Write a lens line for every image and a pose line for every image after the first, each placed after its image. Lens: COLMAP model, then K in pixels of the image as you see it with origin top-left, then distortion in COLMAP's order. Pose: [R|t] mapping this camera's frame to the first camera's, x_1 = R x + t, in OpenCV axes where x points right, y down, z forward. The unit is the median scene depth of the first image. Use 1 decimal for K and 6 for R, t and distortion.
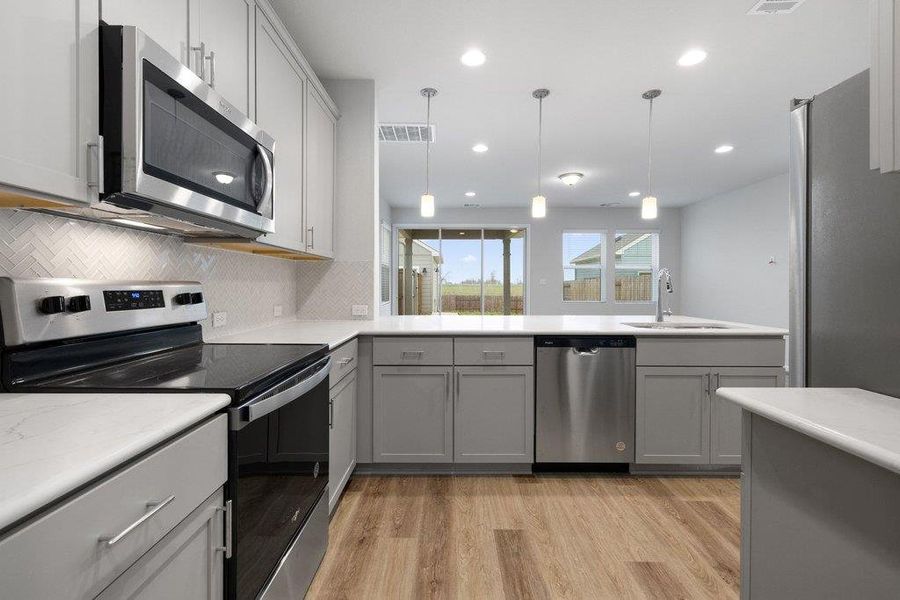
lens RADIAL K [[384.8, 0, 448.4], [0, 384.8, 287.4], [0, 0, 1]] dist [0.001271, 0.000358]
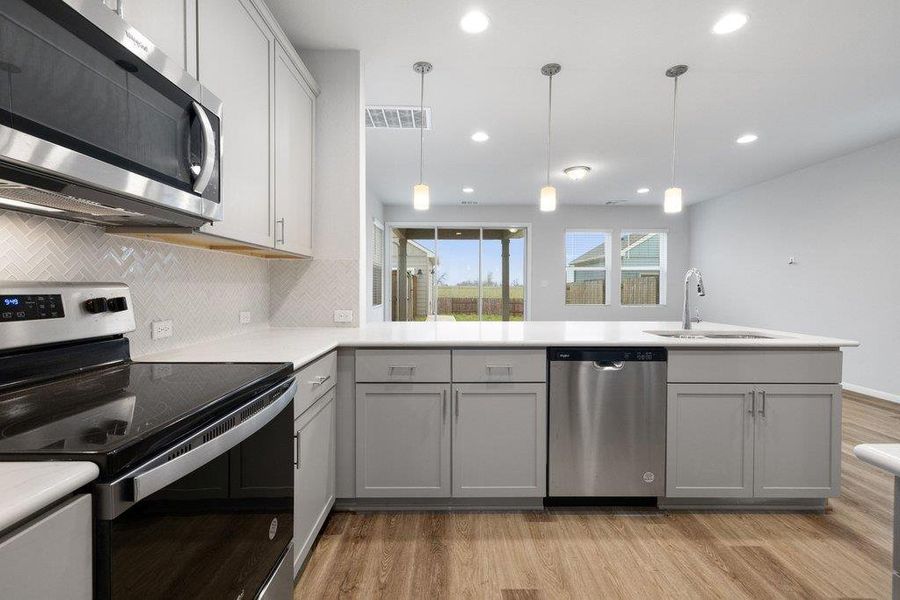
lens RADIAL K [[389.7, 0, 447.4], [0, 389.7, 291.9], [0, 0, 1]] dist [0.001109, 0.000151]
pose [[0.999972, -0.000572, 0.007403, -0.001814], [0.000529, 0.999983, 0.005731, -0.000723], [-0.007406, -0.005727, 0.999956, 0.147308]]
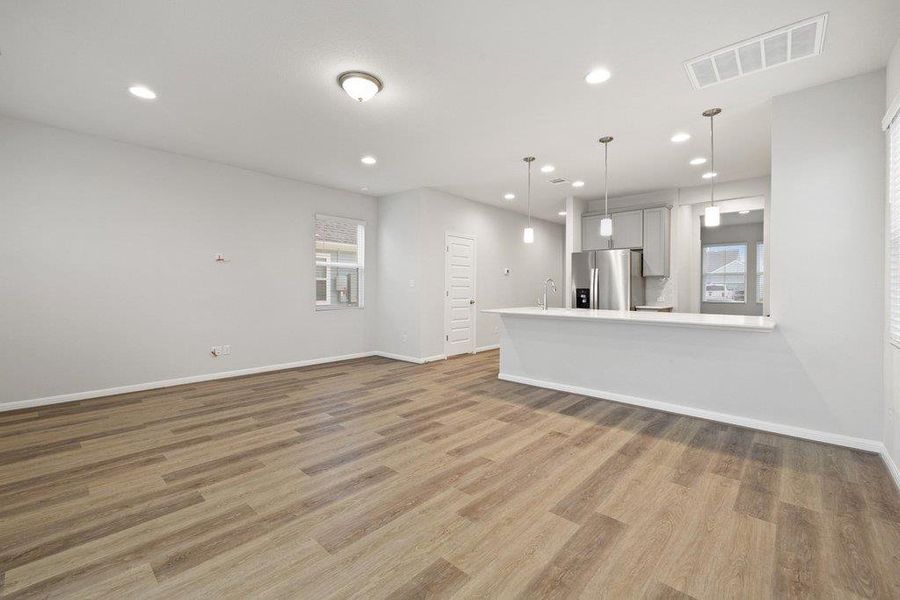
lens RADIAL K [[379.8, 0, 448.1], [0, 379.8, 288.8], [0, 0, 1]] dist [0.001019, 0.000185]
pose [[-0.741031, -0.008220, 0.671420, -0.303245], [-0.004108, 0.999962, 0.007708, -0.014909], [-0.671458, 0.002954, -0.741037, 3.092816]]
